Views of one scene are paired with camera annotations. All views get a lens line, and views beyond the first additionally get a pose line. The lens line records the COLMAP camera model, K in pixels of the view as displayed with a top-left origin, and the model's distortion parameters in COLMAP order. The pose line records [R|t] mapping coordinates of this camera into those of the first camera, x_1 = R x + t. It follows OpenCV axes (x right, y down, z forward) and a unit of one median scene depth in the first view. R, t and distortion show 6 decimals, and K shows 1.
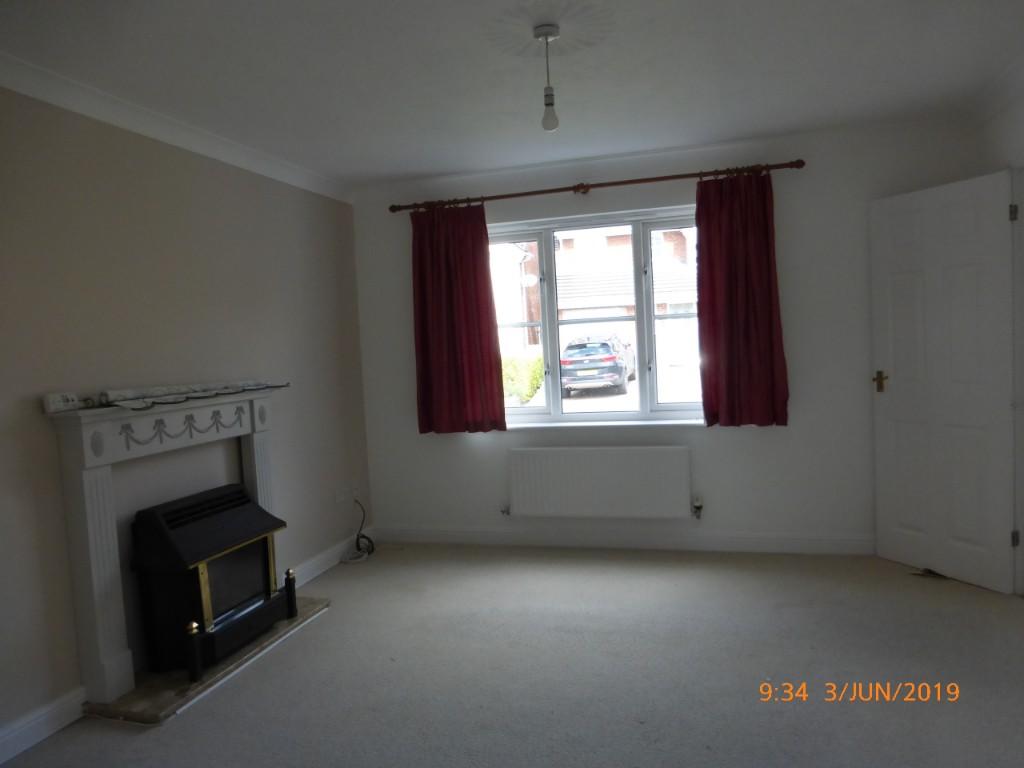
lens RADIAL K [[723.7, 0, 513.8], [0, 723.7, 384.4], [0, 0, 1]] dist [-0.003553, -0.001553]
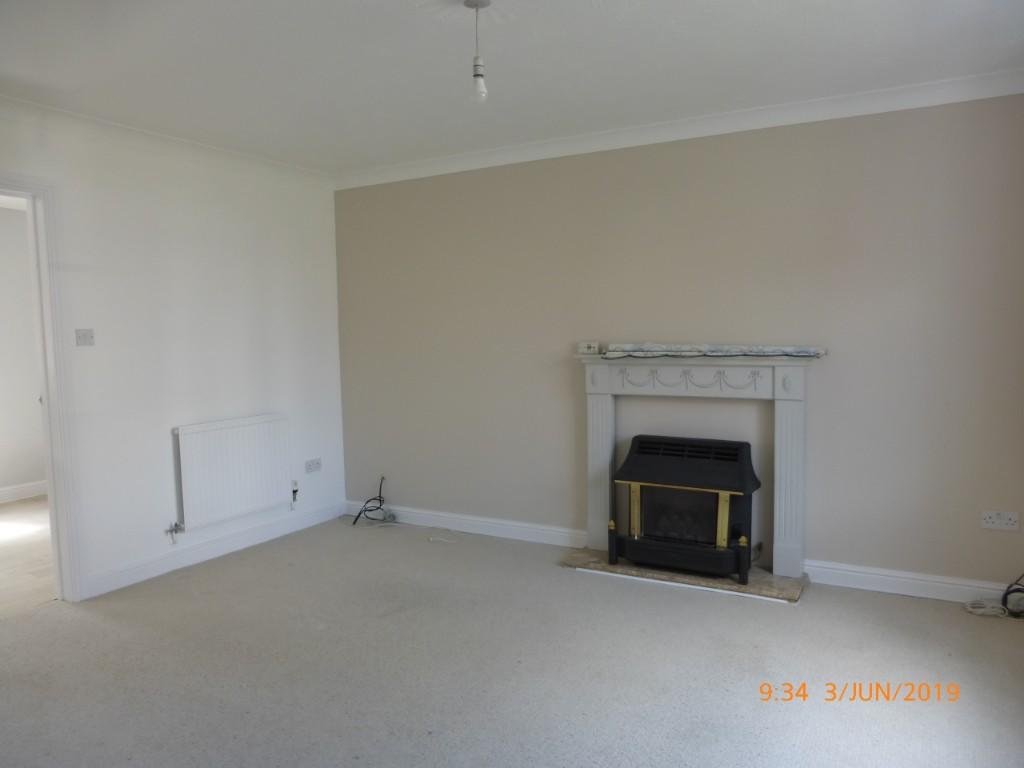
lens RADIAL K [[723.7, 0, 513.8], [0, 723.7, 384.4], [0, 0, 1]] dist [-0.003553, -0.001553]
pose [[-0.209179, 0.131808, -0.968953, 0.769628], [-0.030079, 0.989538, 0.141102, -0.094028], [0.977415, 0.058660, -0.203026, 0.963269]]
